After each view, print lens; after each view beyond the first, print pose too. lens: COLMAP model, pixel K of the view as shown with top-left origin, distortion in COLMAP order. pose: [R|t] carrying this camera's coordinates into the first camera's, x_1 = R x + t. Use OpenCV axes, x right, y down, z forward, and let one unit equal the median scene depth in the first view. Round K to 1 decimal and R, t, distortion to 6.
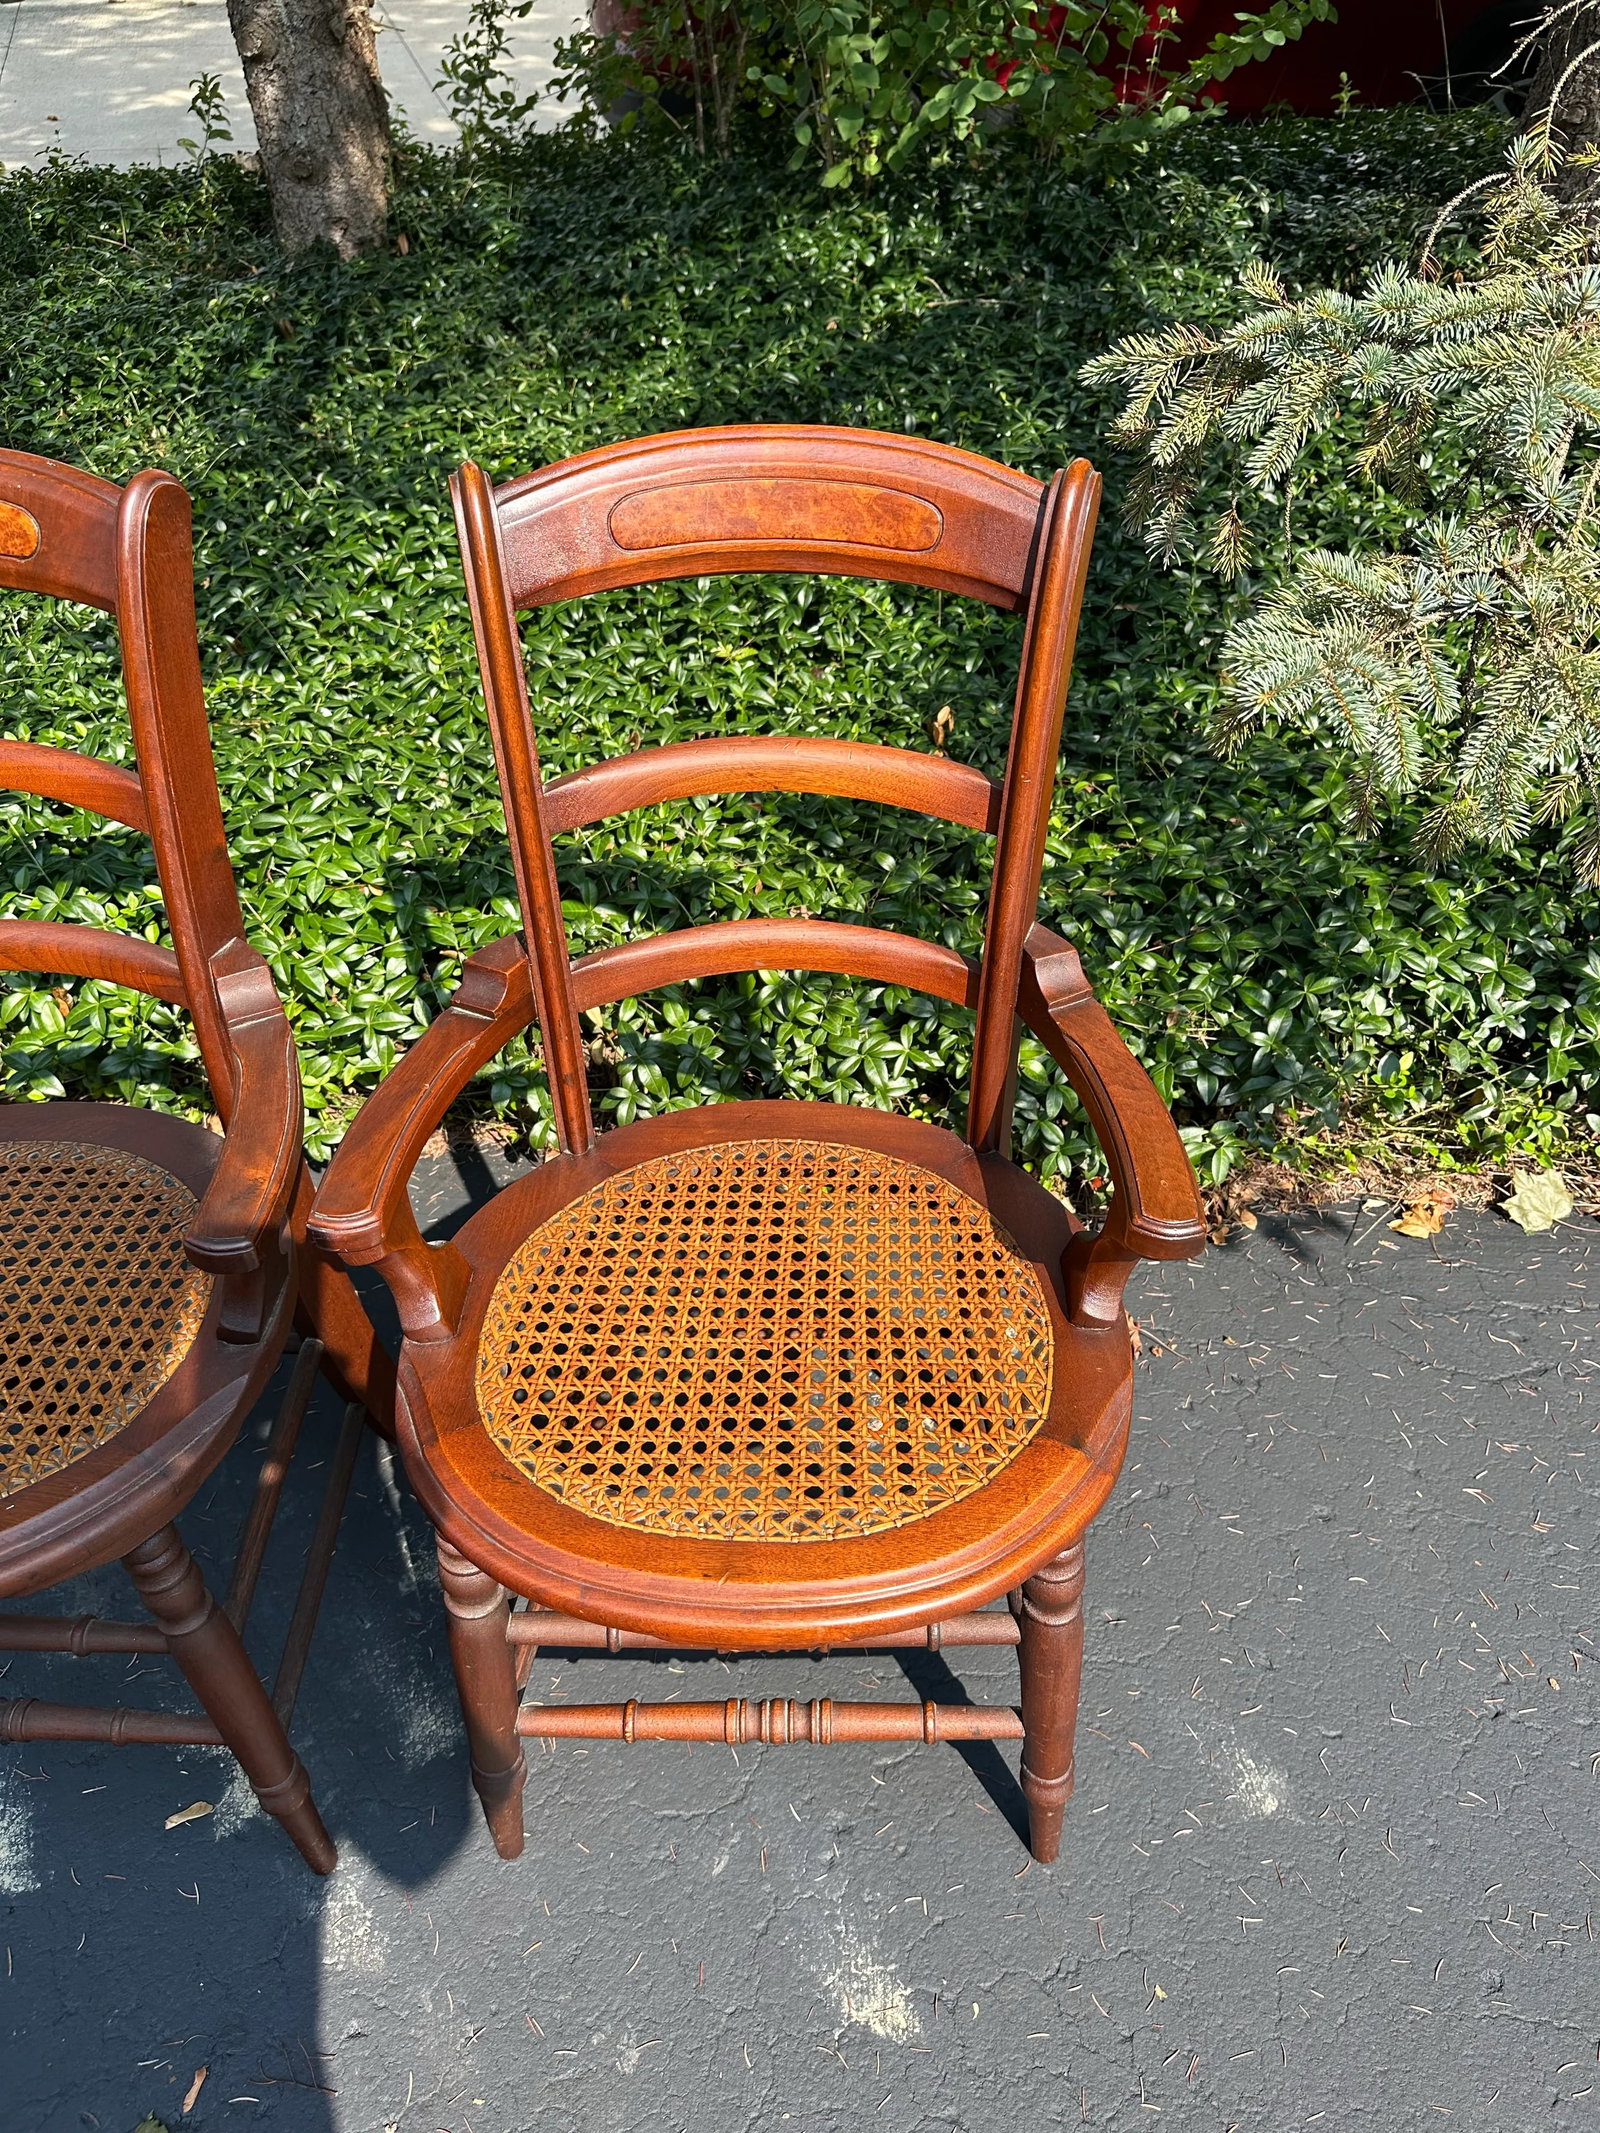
lens RADIAL K [[1512.8, 0, 821.7], [0, 1512.8, 1050.1], [0, 0, 1]] dist [0.030081, -0.055501]
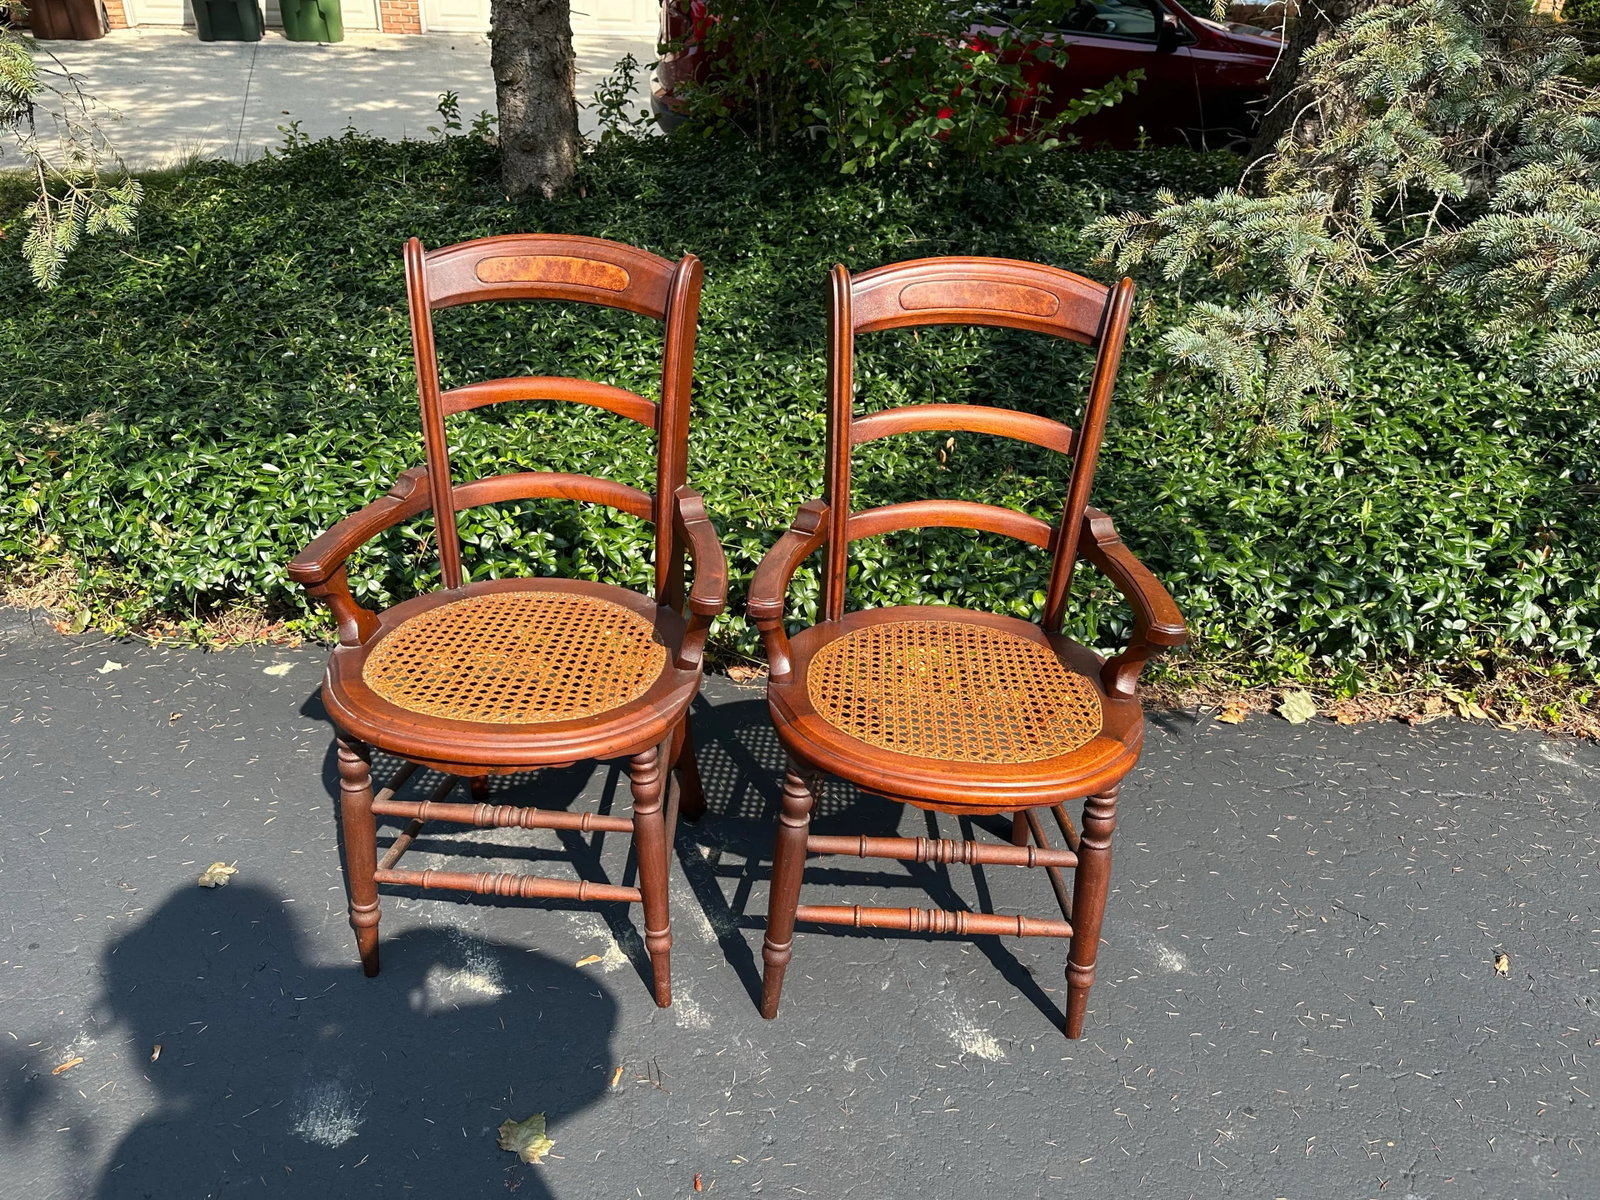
lens RADIAL K [[1134.8, 0, 789.7], [0, 1134.8, 606.5], [0, 0, 1]] dist [0.030081, -0.055501]
pose [[0.998574, 0.033674, 0.041427, -0.179048], [-0.026315, 0.985628, -0.166868, 0.221016], [-0.046451, 0.165540, 0.985109, -0.301217]]
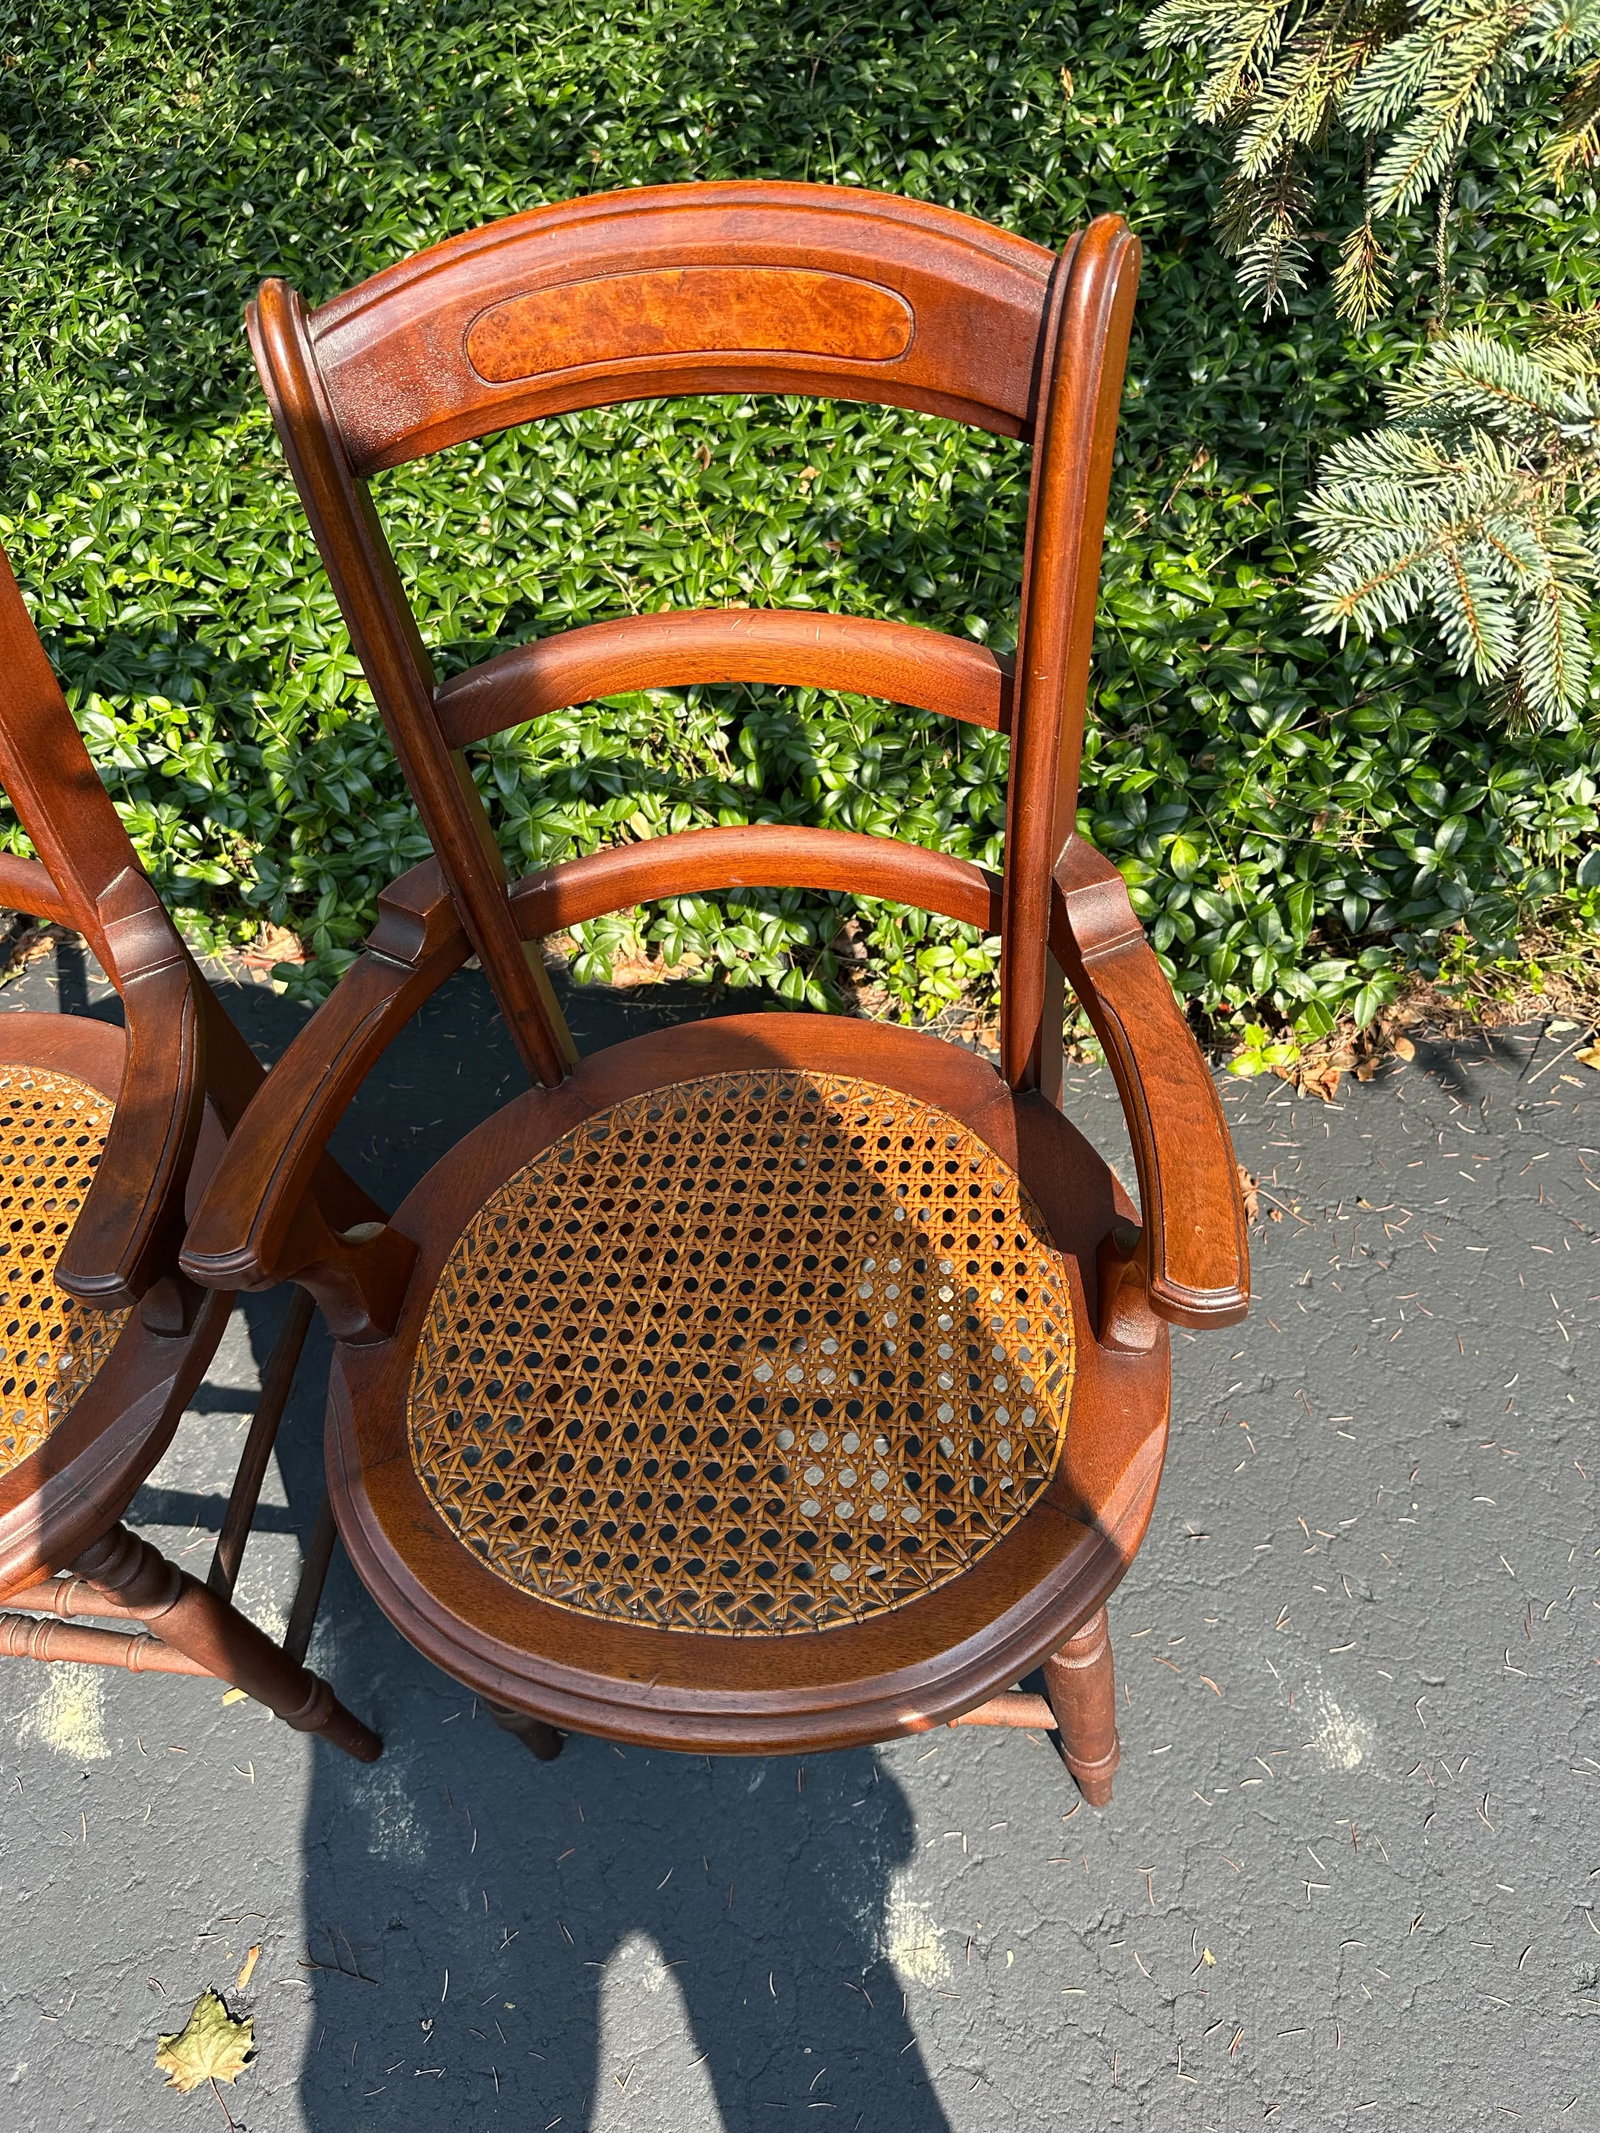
lens RADIAL K [[1523.2, 0, 809.3], [0, 1523.2, 1047.3], [0, 0, 1]] dist [0.002520, -0.019296]
pose [[0.989455, 0.001555, -0.144833, 0.074661], [0.033143, 0.970981, 0.236850, -0.103577], [0.140998, -0.239153, 0.960690, 0.127850]]
